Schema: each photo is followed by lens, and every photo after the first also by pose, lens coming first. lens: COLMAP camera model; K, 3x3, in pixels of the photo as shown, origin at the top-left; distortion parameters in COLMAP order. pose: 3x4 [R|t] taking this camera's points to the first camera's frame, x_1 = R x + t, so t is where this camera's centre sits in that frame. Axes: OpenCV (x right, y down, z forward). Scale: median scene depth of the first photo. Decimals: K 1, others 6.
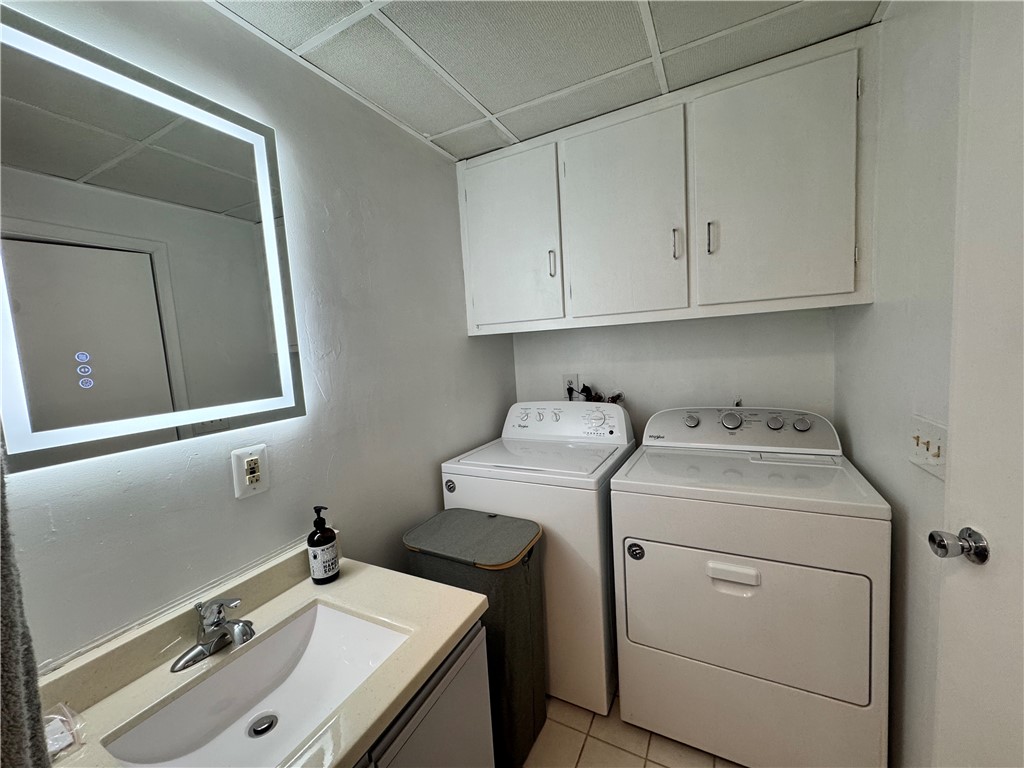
lens RADIAL K [[404.3, 0, 513.0], [0, 404.3, 384.8], [0, 0, 1]] dist [0.000726, -0.000186]
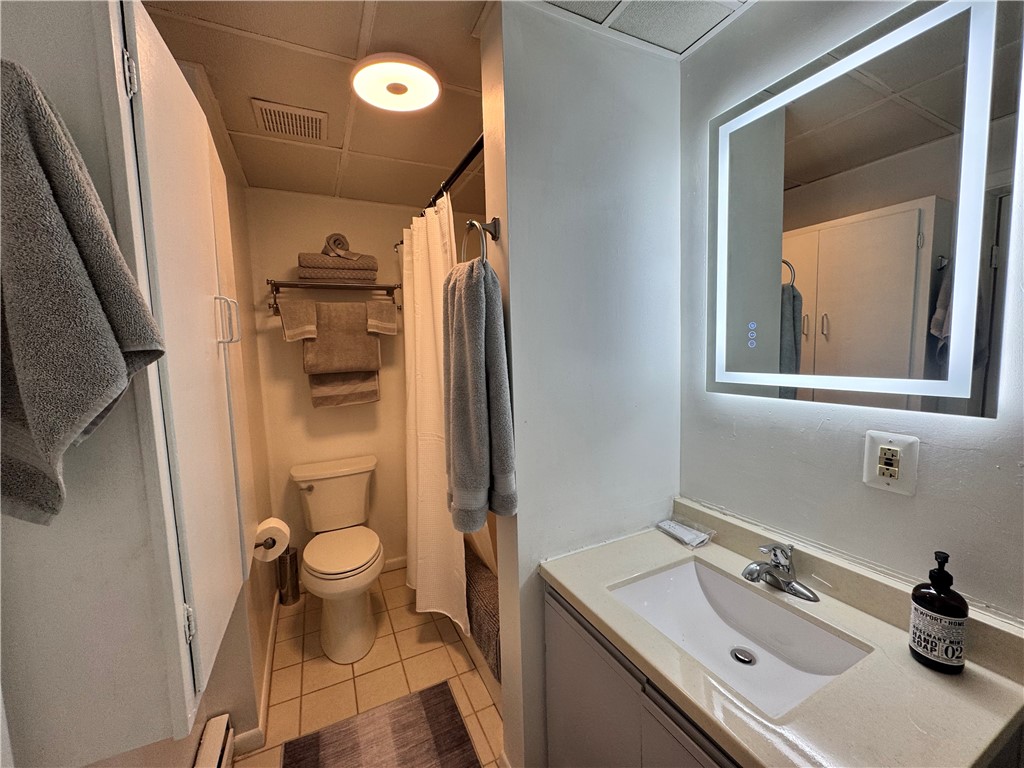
lens RADIAL K [[404.3, 0, 512.3], [0, 404.3, 382.9], [0, 0, 1]] dist [0.000726, -0.000186]
pose [[-0.591963, 0.150836, -0.791725, 0.451904], [-0.005963, 0.981485, 0.191446, -0.102710], [0.805943, 0.118050, -0.580103, 0.863728]]
